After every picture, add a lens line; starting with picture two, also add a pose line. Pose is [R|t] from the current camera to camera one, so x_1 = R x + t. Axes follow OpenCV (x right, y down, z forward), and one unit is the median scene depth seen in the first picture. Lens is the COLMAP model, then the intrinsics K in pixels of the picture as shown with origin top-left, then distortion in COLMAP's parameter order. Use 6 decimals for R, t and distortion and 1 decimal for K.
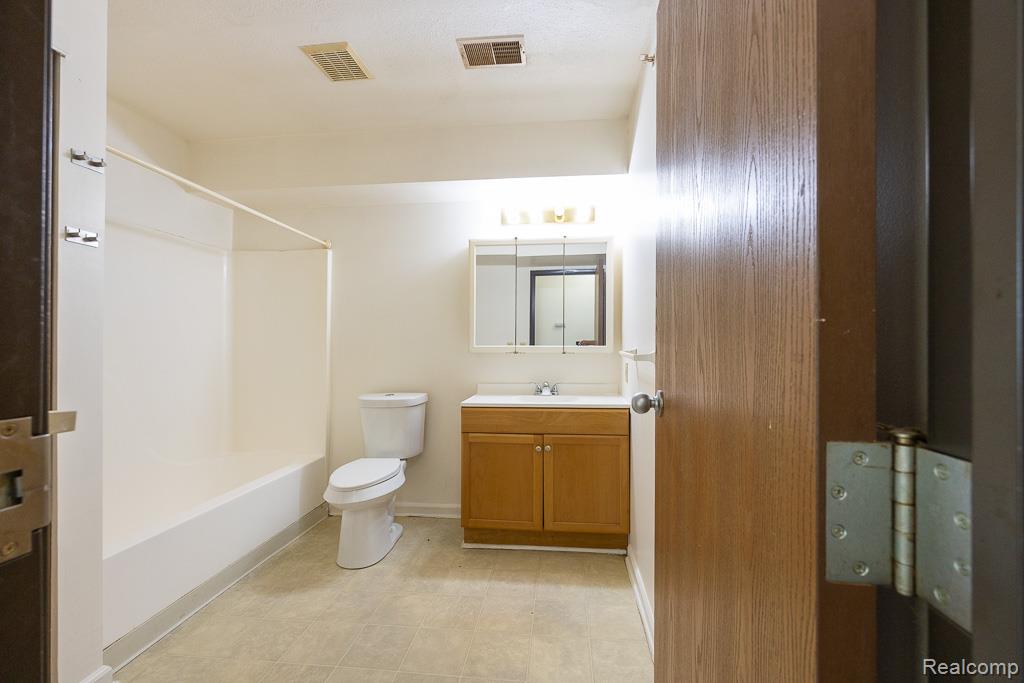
lens RADIAL K [[414.4, 0, 514.5], [0, 414.4, 343.1], [0, 0, 1]] dist [0.001585, -0.001424]
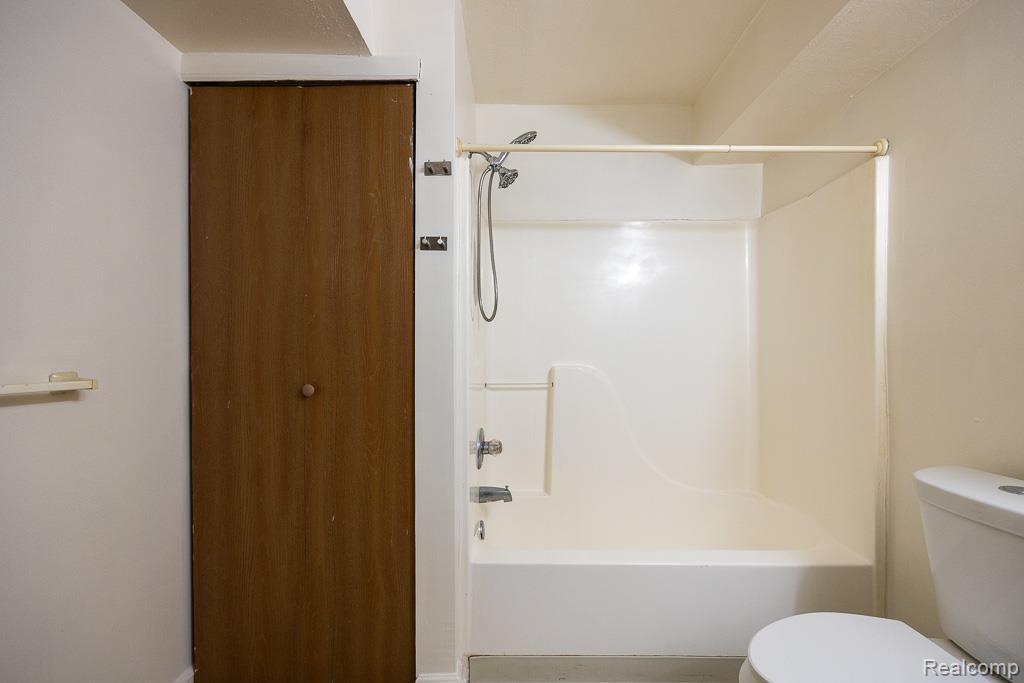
lens RADIAL K [[414.4, 0, 511.2], [0, 414.4, 336.6], [0, 0, 1]] dist [0.001585, -0.001424]
pose [[0.105745, -0.004734, -0.994382, 0.003117], [0.006343, 0.999972, -0.004086, -0.009154], [0.994373, -0.005875, 0.105772, 0.511128]]
